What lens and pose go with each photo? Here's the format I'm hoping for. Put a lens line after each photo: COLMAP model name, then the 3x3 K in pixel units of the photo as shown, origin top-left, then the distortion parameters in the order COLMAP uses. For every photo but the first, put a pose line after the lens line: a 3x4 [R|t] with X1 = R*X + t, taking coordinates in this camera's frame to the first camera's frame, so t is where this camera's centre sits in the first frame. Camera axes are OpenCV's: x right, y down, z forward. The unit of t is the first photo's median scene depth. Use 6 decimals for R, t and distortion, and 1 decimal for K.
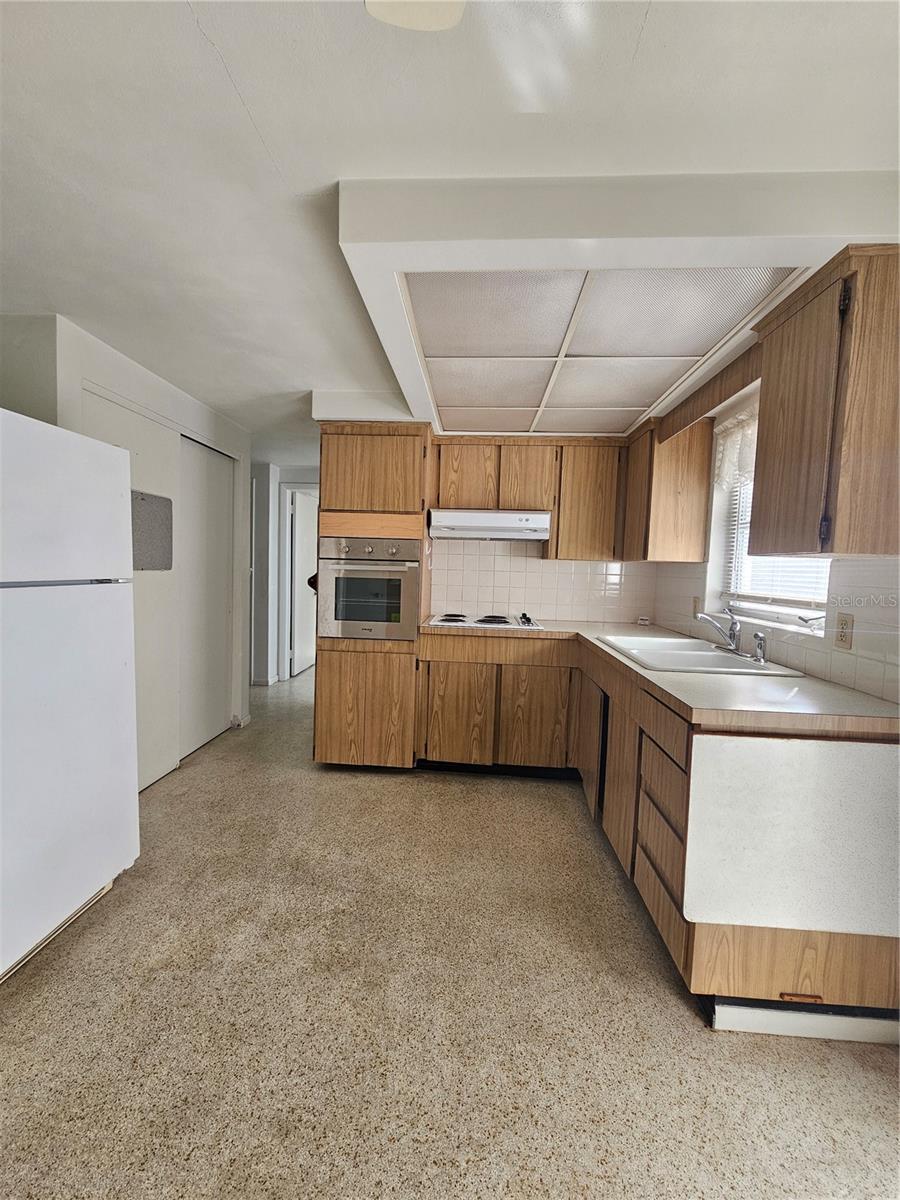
lens RADIAL K [[492.1, 0, 443.1], [0, 492.1, 596.4], [0, 0, 1]] dist [-0.003403, 0.002258]
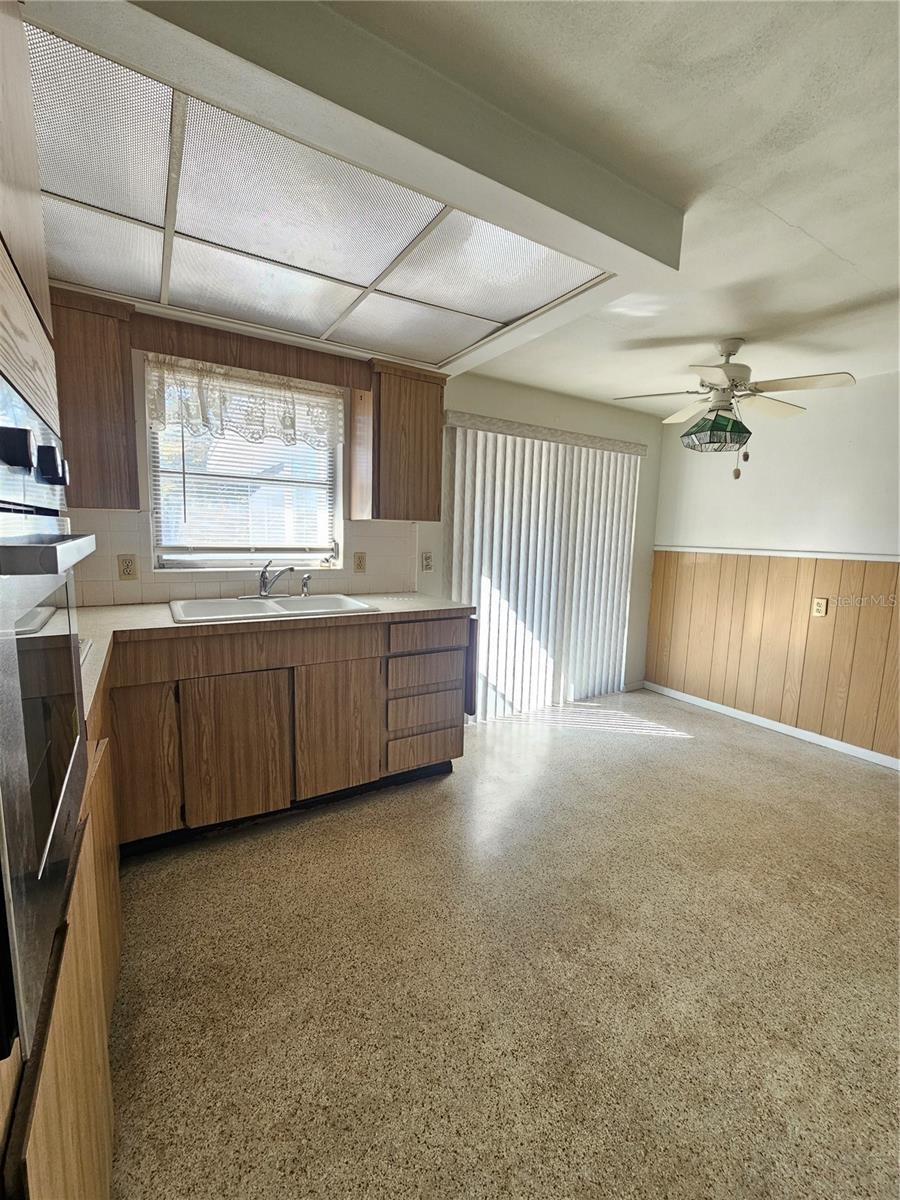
lens RADIAL K [[492.1, 0, 443.3], [0, 492.1, 596.9], [0, 0, 1]] dist [-0.003403, 0.002258]
pose [[-0.570029, -0.159623, 0.805970, -0.429606], [0.006463, 0.980045, 0.198670, -0.085673], [-0.821599, 0.118457, -0.557622, 0.993783]]
